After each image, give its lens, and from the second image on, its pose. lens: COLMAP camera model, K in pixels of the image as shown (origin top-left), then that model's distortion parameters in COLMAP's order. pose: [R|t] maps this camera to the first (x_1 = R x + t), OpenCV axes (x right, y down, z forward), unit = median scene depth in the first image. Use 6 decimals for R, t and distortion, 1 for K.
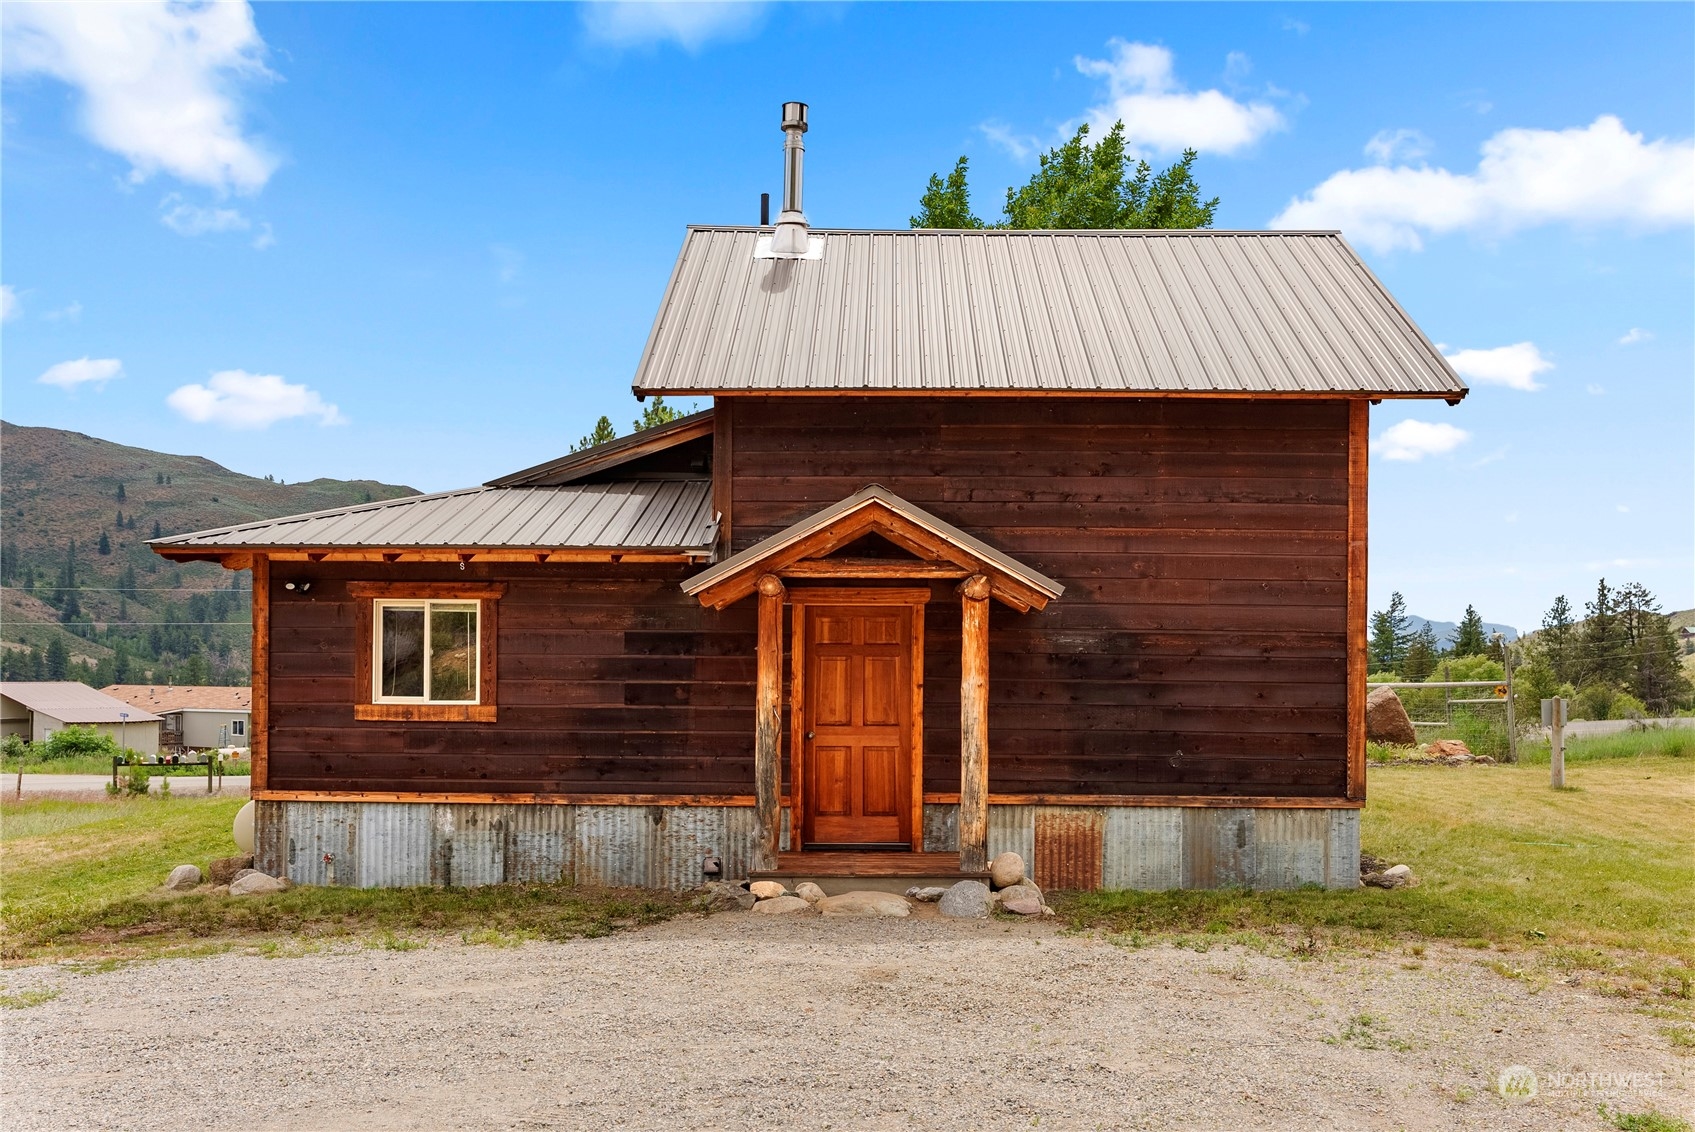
lens RADIAL K [[1528.3, 0, 840.9], [0, 1528.3, 624.1], [0, 0, 1]] dist [-0.017259, 0.035785]
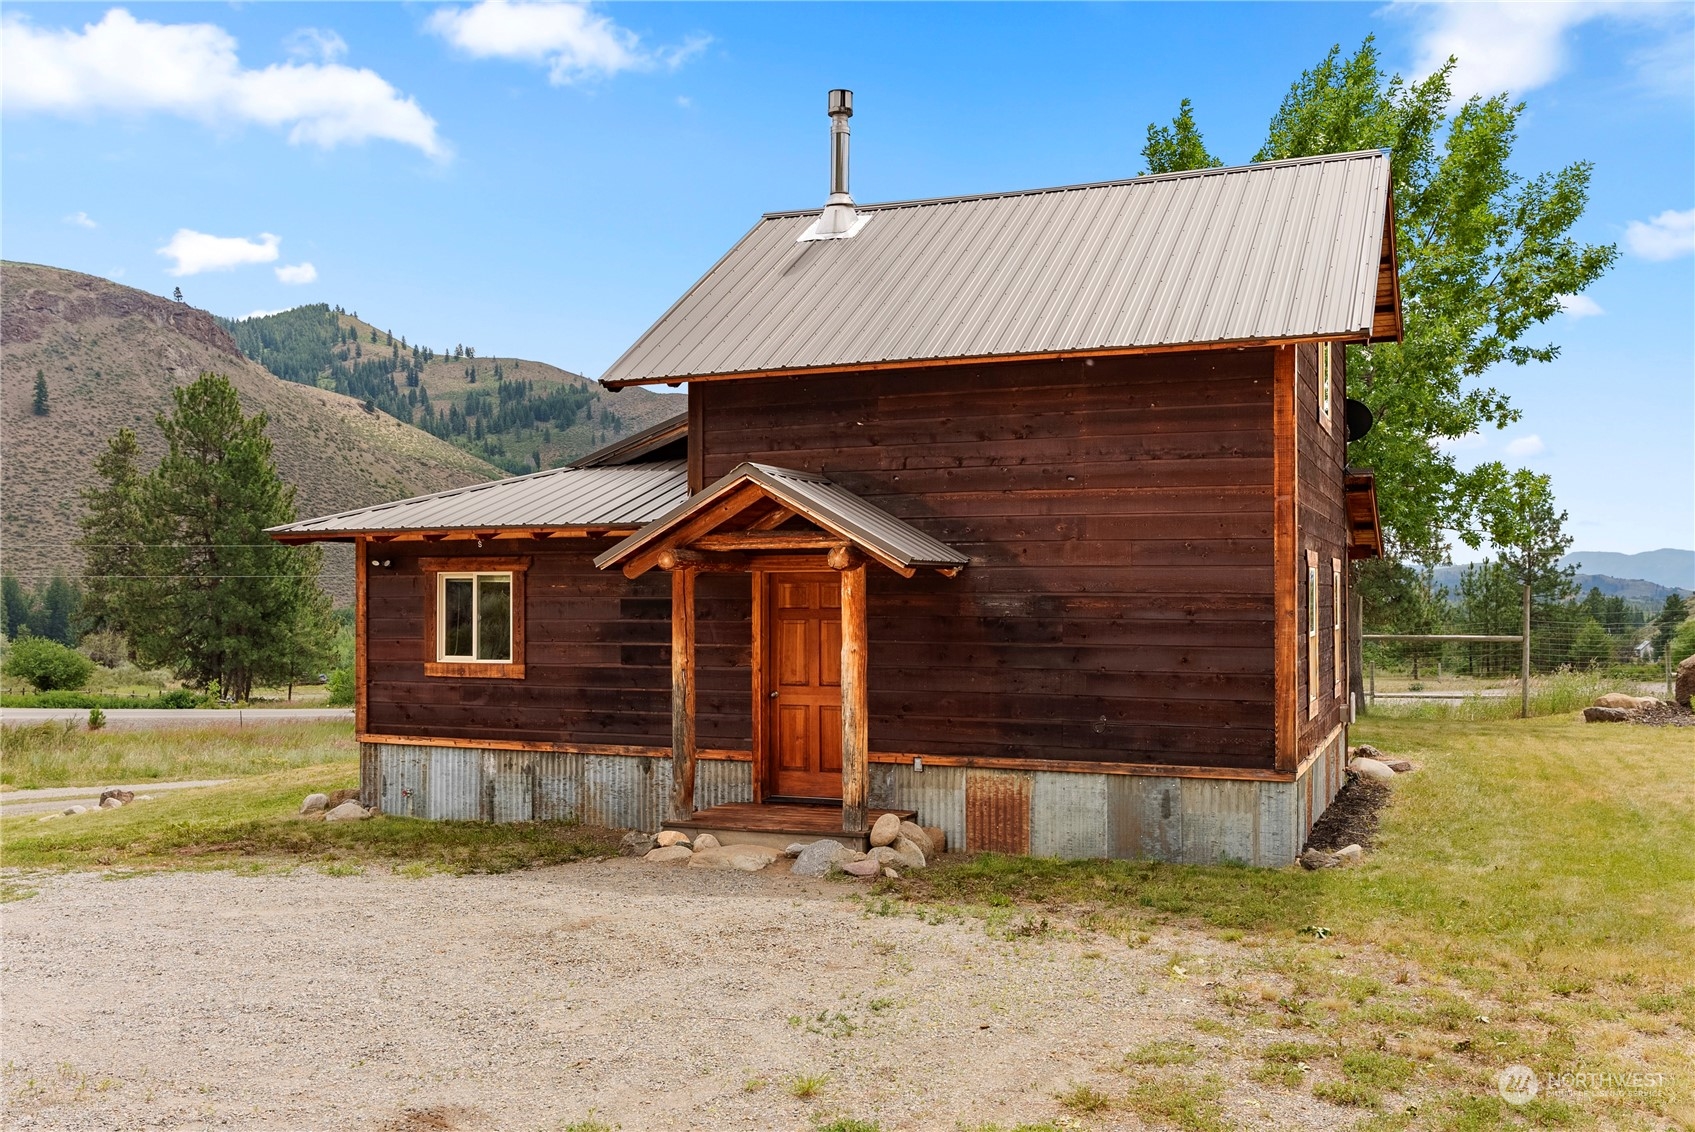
lens RADIAL K [[1481.8, 0, 847.4], [0, 1481.8, 566.9], [0, 0, 1]] dist [-0.003827, -0.001260]
pose [[0.932842, -0.017124, -0.359877, 0.408662], [0.018189, 0.999834, -0.000428, -0.014983], [0.359825, -0.006147, 0.932999, 0.057118]]
